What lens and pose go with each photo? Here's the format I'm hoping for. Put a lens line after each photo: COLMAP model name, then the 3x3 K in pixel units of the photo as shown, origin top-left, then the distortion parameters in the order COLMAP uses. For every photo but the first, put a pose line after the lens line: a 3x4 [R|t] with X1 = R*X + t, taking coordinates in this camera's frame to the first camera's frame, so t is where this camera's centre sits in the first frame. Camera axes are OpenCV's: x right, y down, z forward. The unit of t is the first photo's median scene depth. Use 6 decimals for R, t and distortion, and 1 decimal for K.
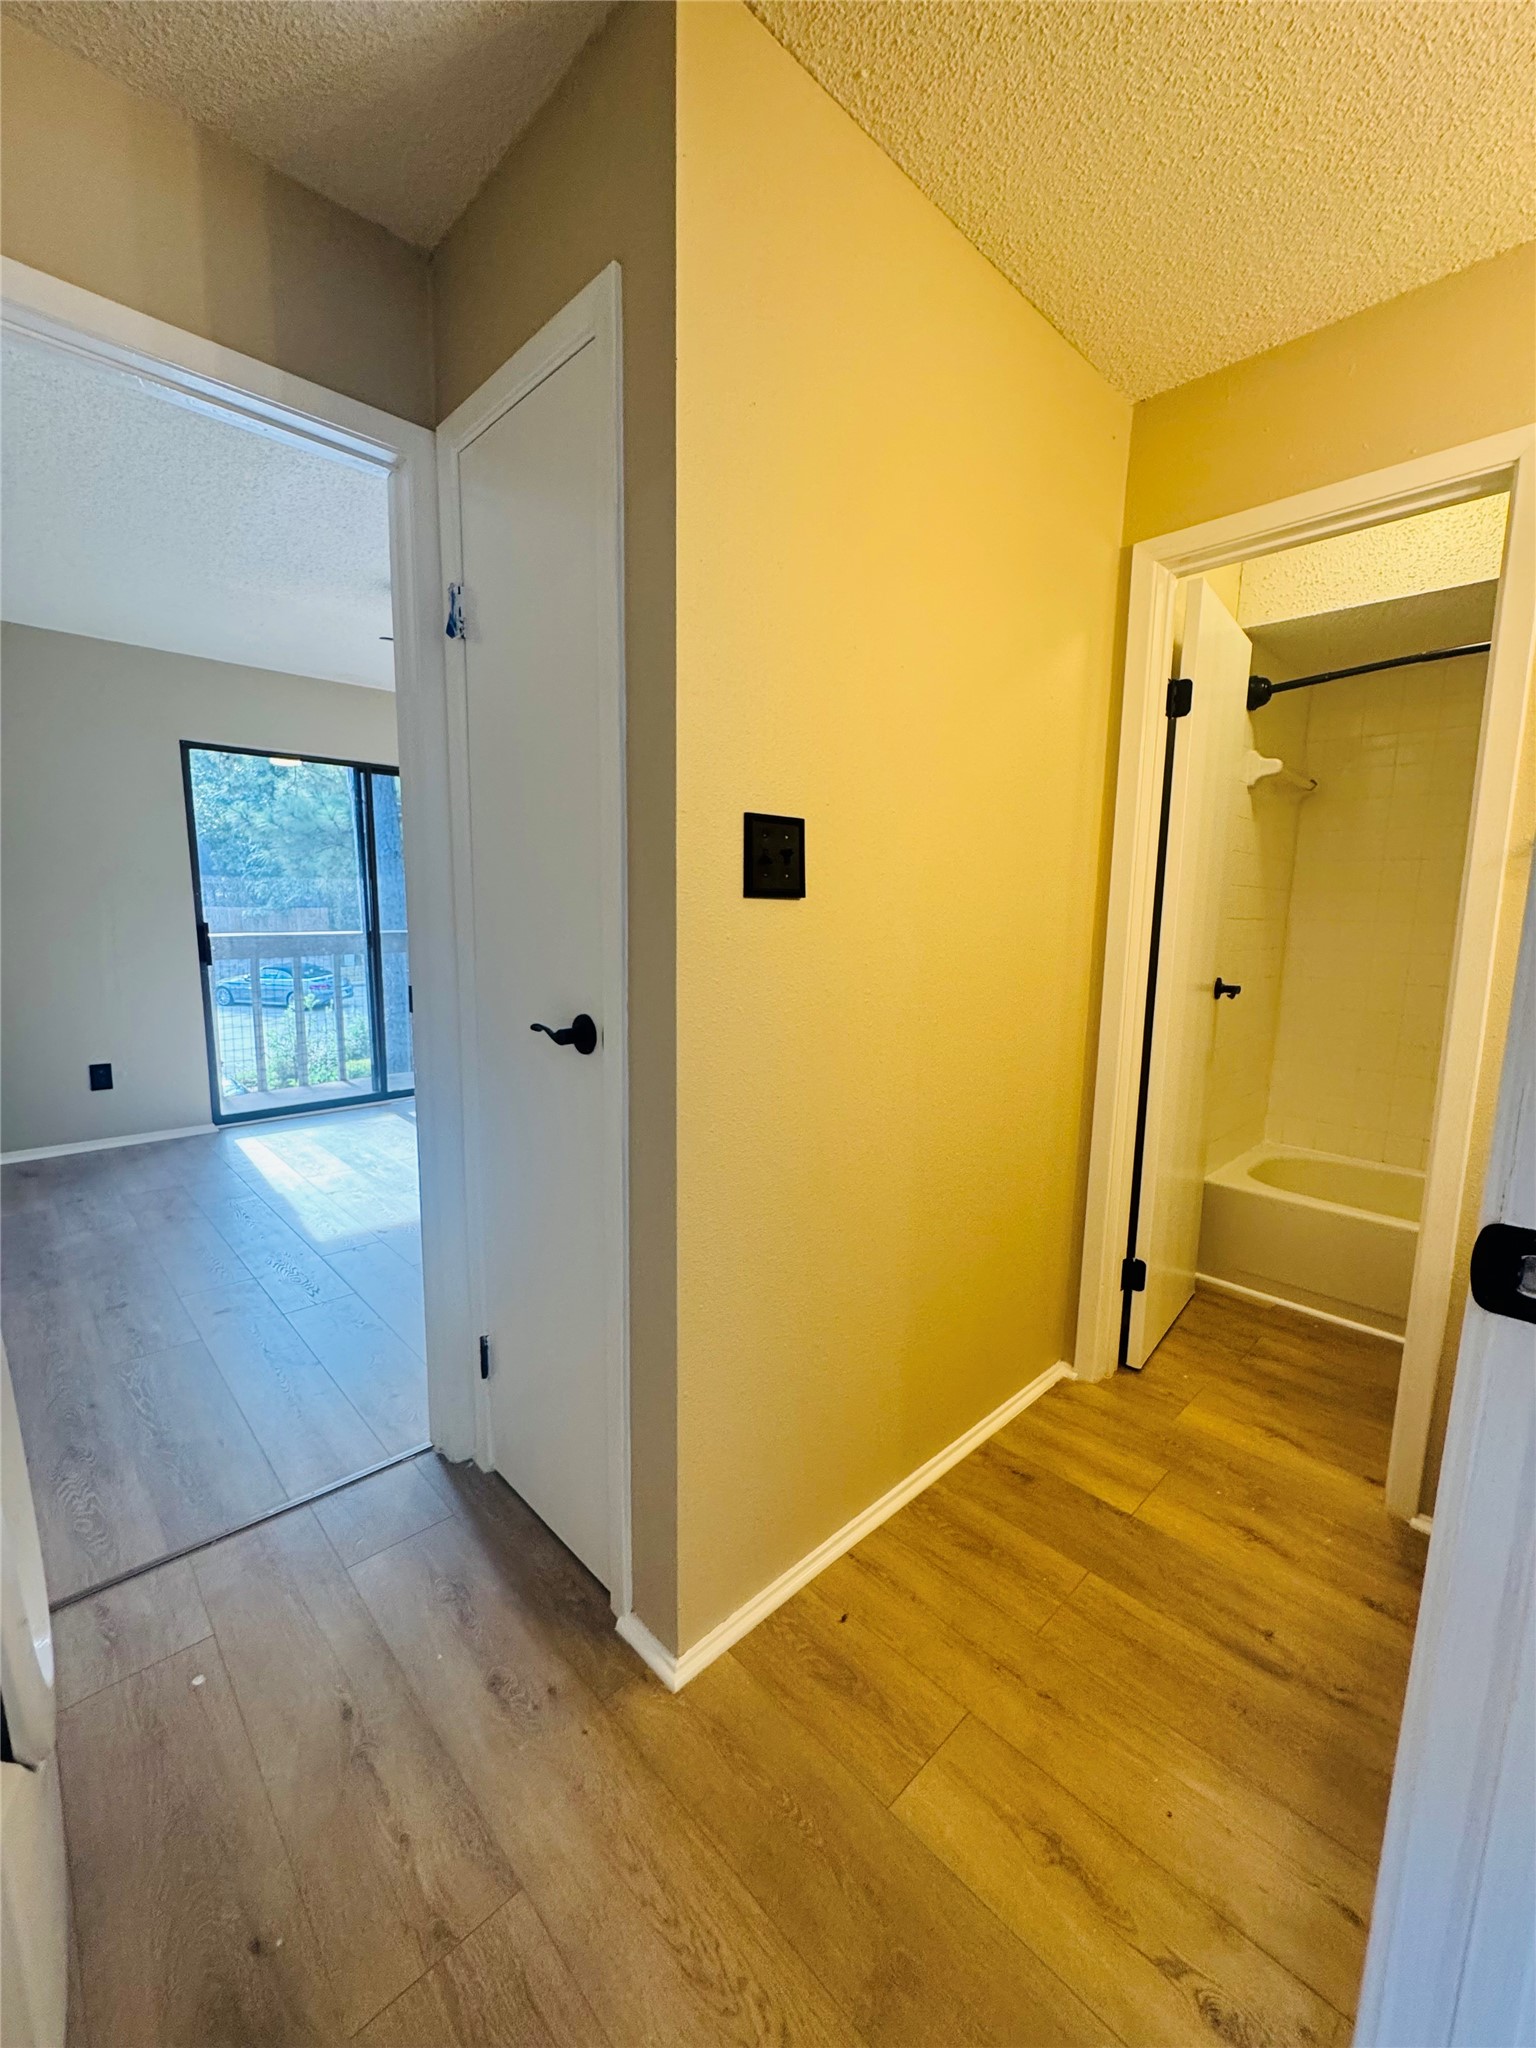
lens RADIAL K [[830.5, 0, 768.2], [0, 830.5, 1015.0], [0, 0, 1]] dist [0.003725, -0.000152]
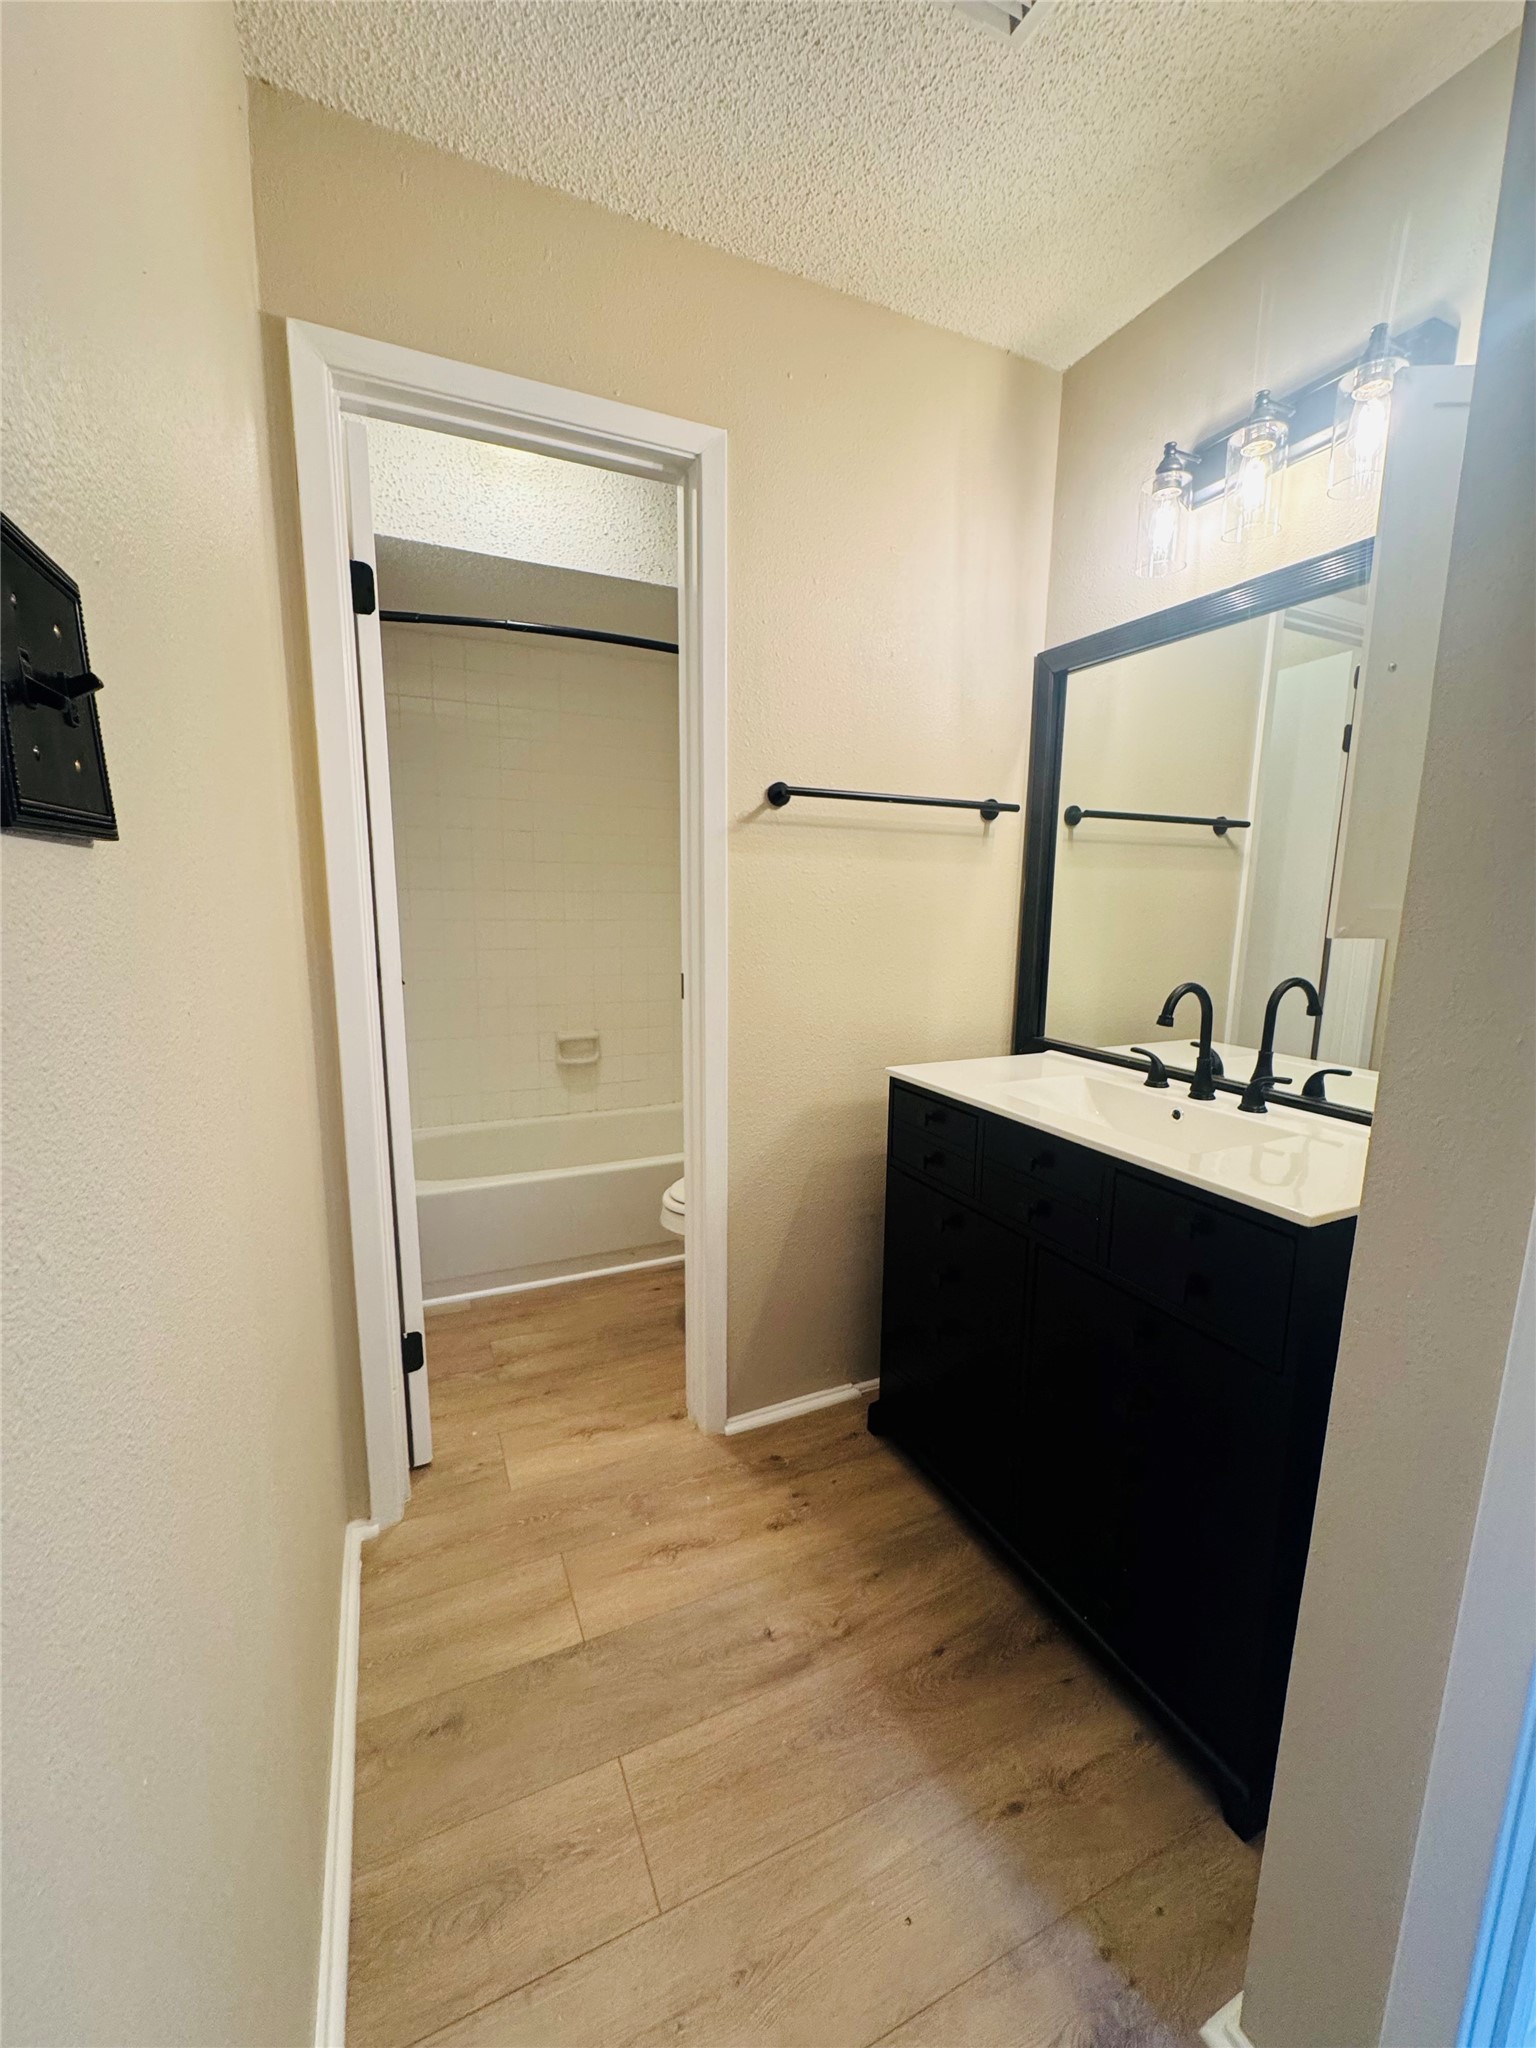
lens RADIAL K [[830.5, 0, 778.1], [0, 830.5, 1018.4], [0, 0, 1]] dist [0.003725, -0.000152]
pose [[0.326673, -0.157341, 0.931949, -0.149970], [0.113908, 0.985413, 0.126439, -0.066391], [-0.938248, 0.064852, 0.339830, 0.503041]]
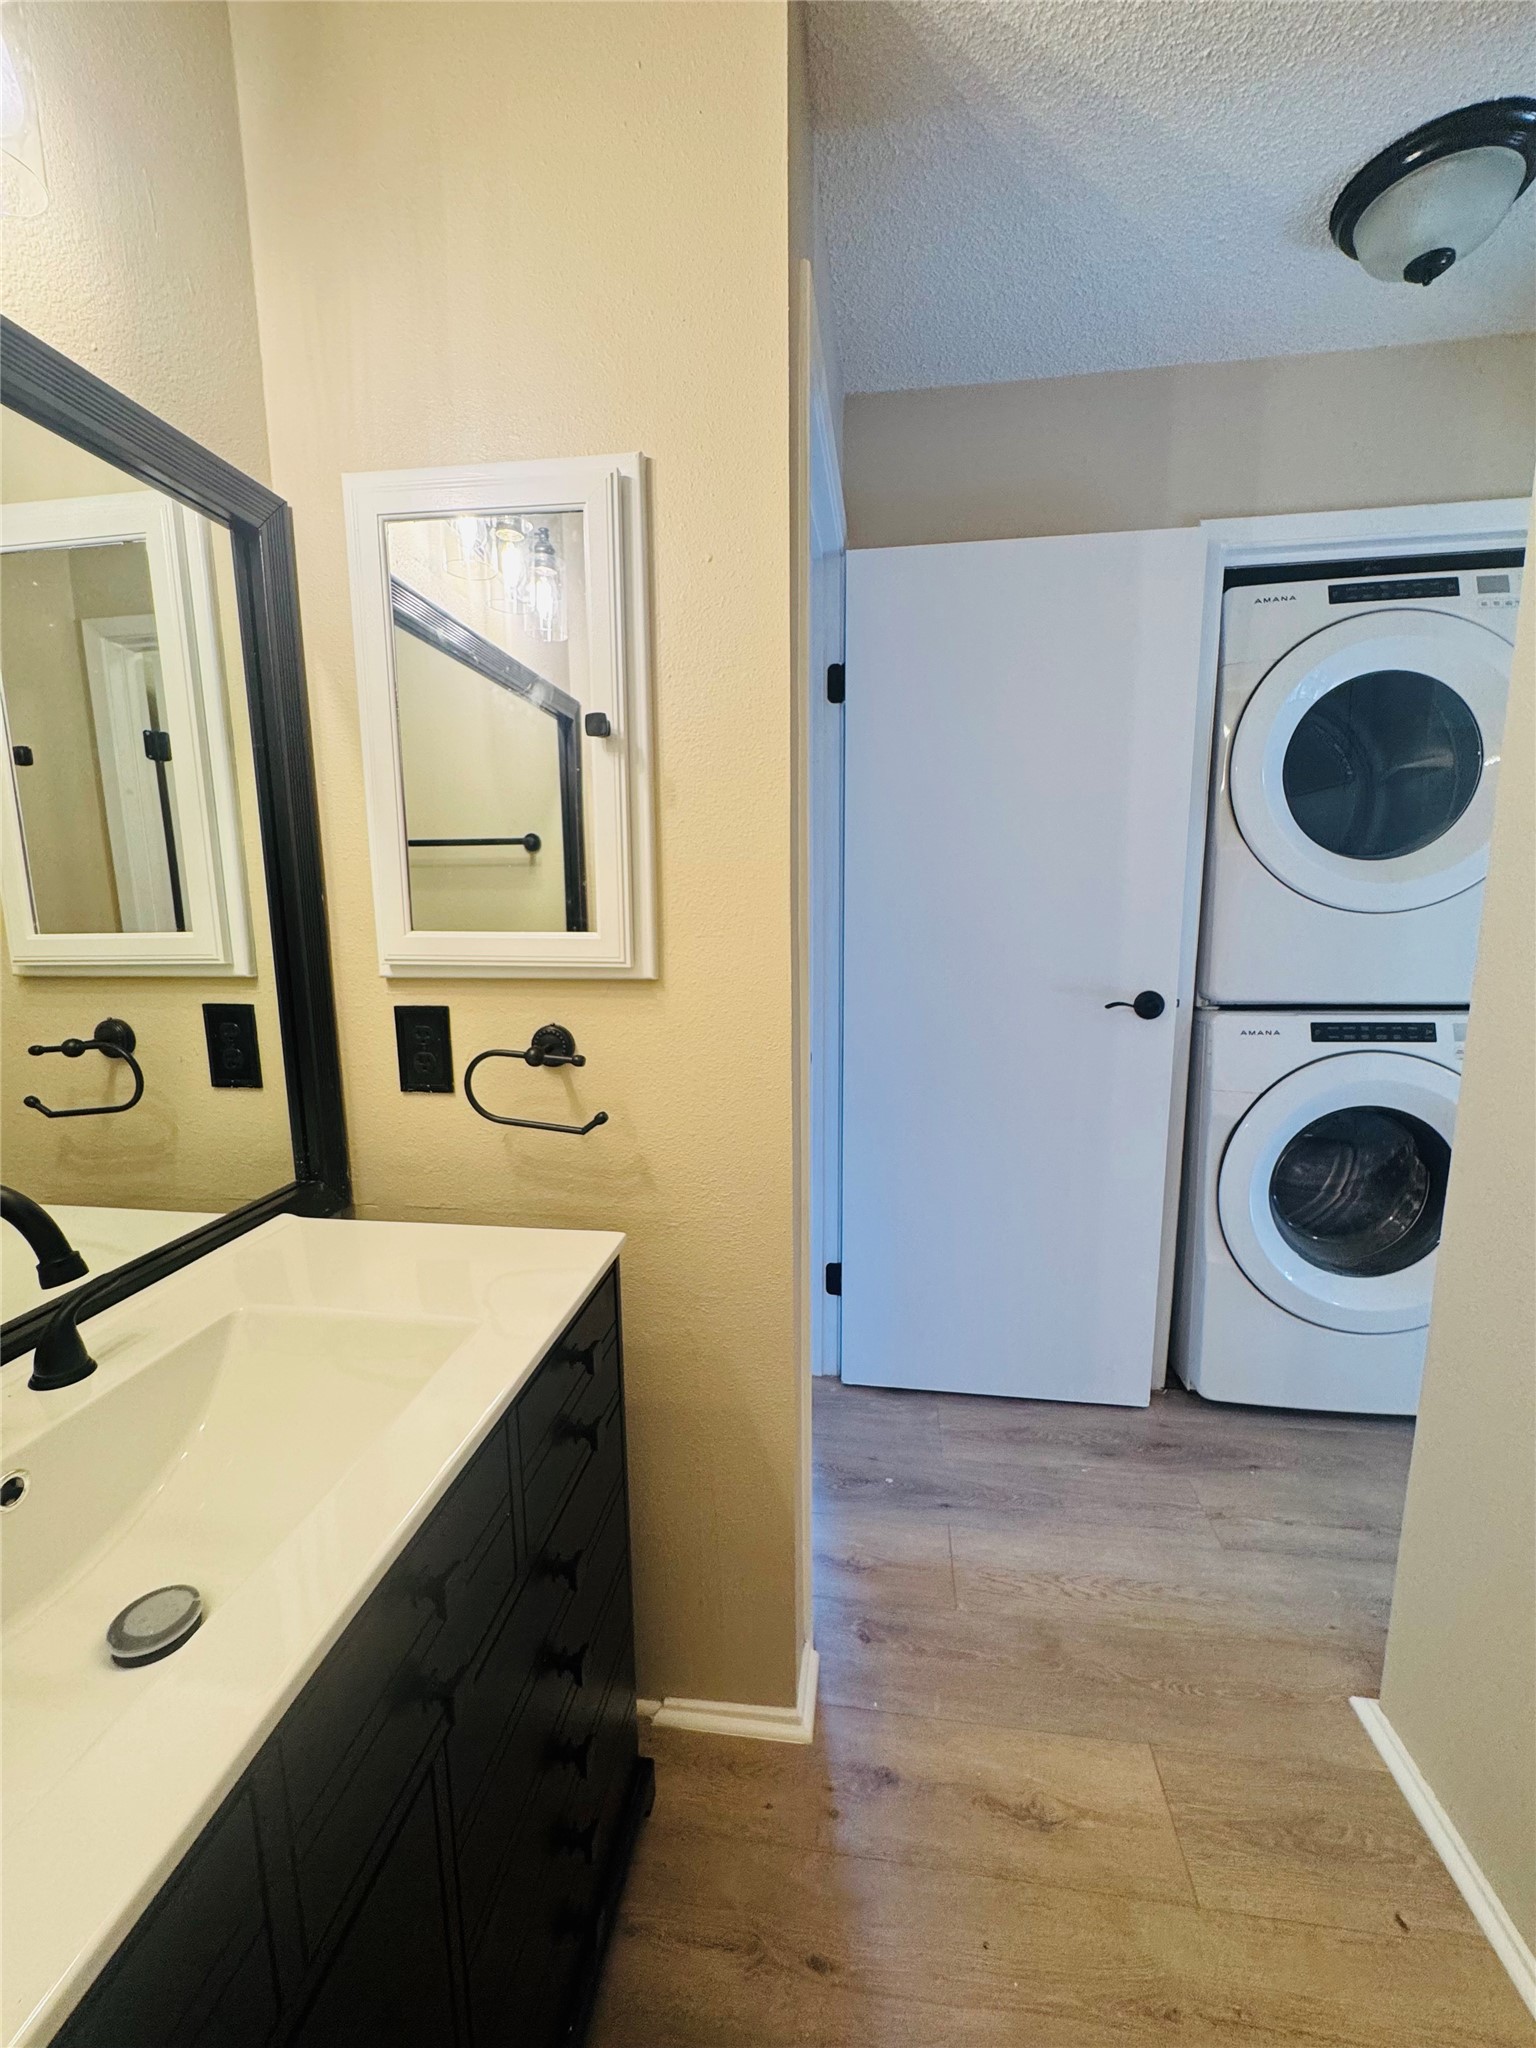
lens RADIAL K [[830.5, 0, 781.9], [0, 830.5, 1017.4], [0, 0, 1]] dist [0.003725, -0.000152]
pose [[-0.782608, 0.075584, -0.617909, 0.733571], [-0.090804, 0.968125, 0.233429, -0.118152], [0.615857, 0.238792, -0.750799, 0.847009]]
